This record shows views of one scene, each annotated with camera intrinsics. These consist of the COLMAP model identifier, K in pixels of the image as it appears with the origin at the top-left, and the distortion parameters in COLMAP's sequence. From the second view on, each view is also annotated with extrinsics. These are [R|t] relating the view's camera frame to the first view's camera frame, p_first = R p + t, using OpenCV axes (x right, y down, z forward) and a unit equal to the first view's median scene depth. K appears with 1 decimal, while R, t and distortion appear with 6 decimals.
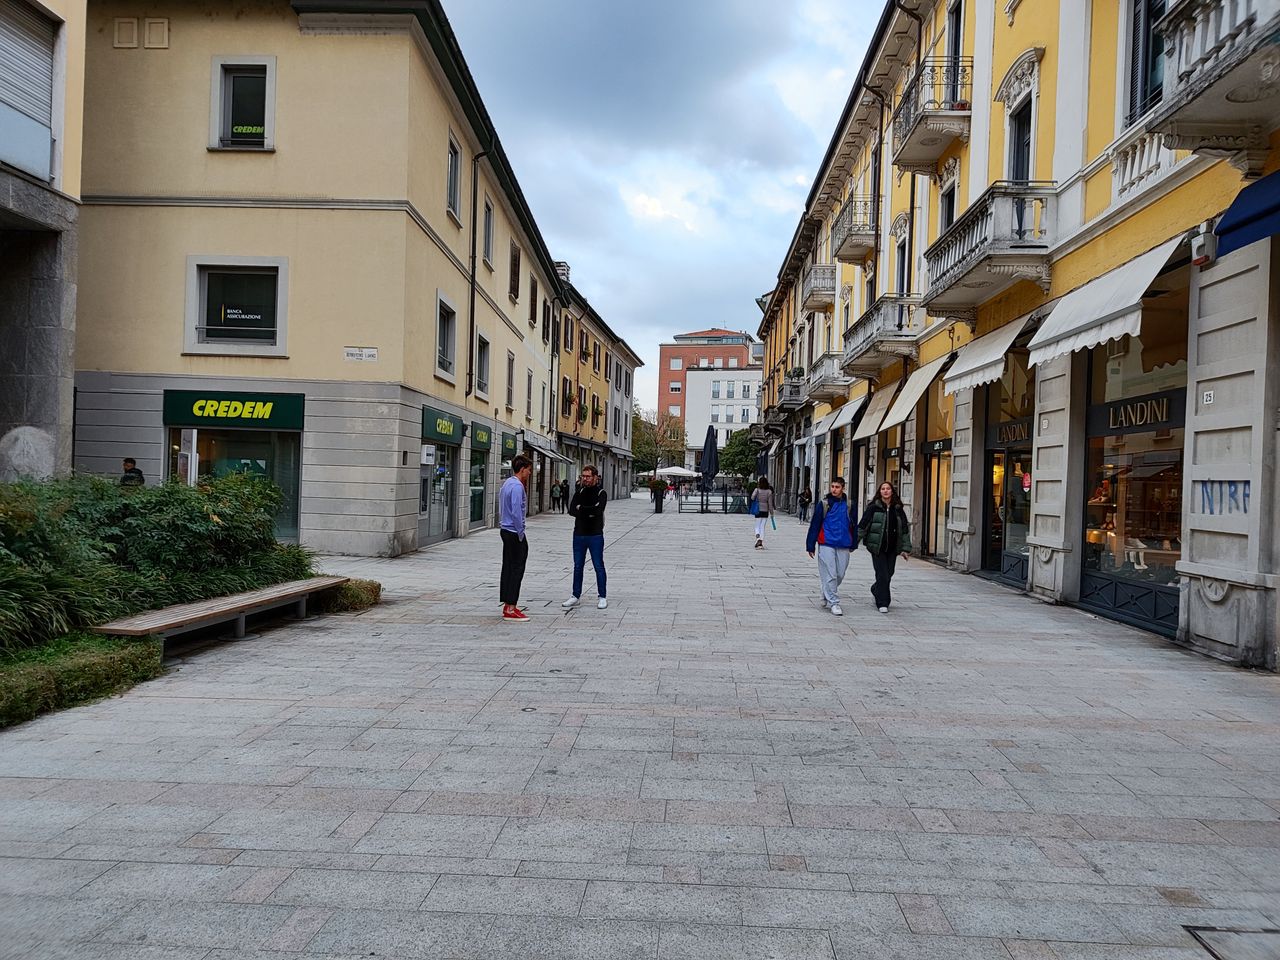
lens RADIAL K [[863.8, 0, 638.0], [0, 863.8, 481.5], [0, 0, 1]] dist [0.015649, -0.005334]
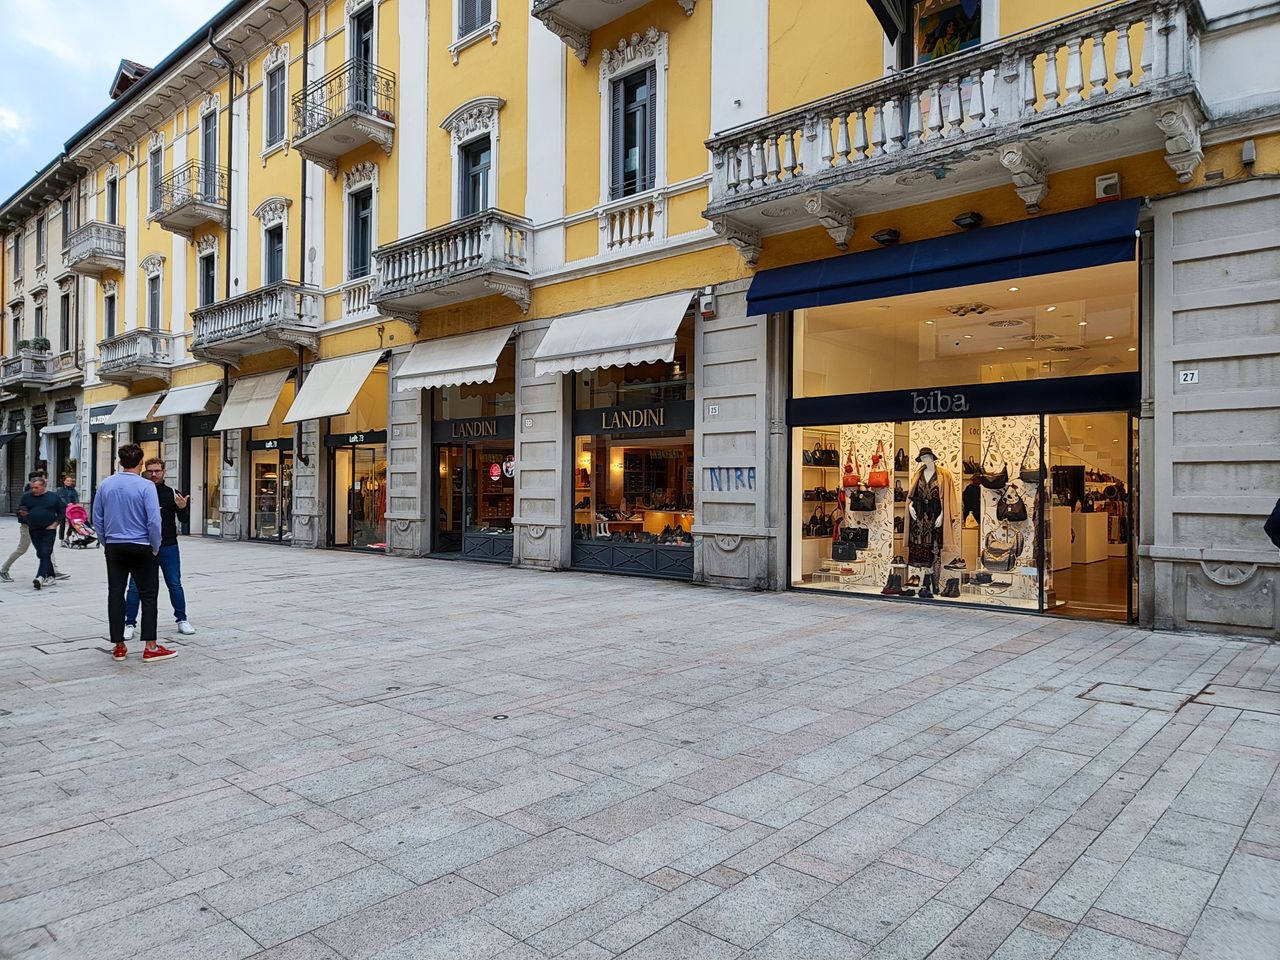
lens RADIAL K [[863.8, 0, 634.8], [0, 863.8, 484.5], [0, 0, 1]] dist [0.015649, -0.005334]
pose [[0.621144, -0.025397, 0.783285, -0.717528], [0.015806, 0.999677, 0.019879, -0.005130], [-0.783537, 0.000033, 0.621345, 0.282430]]
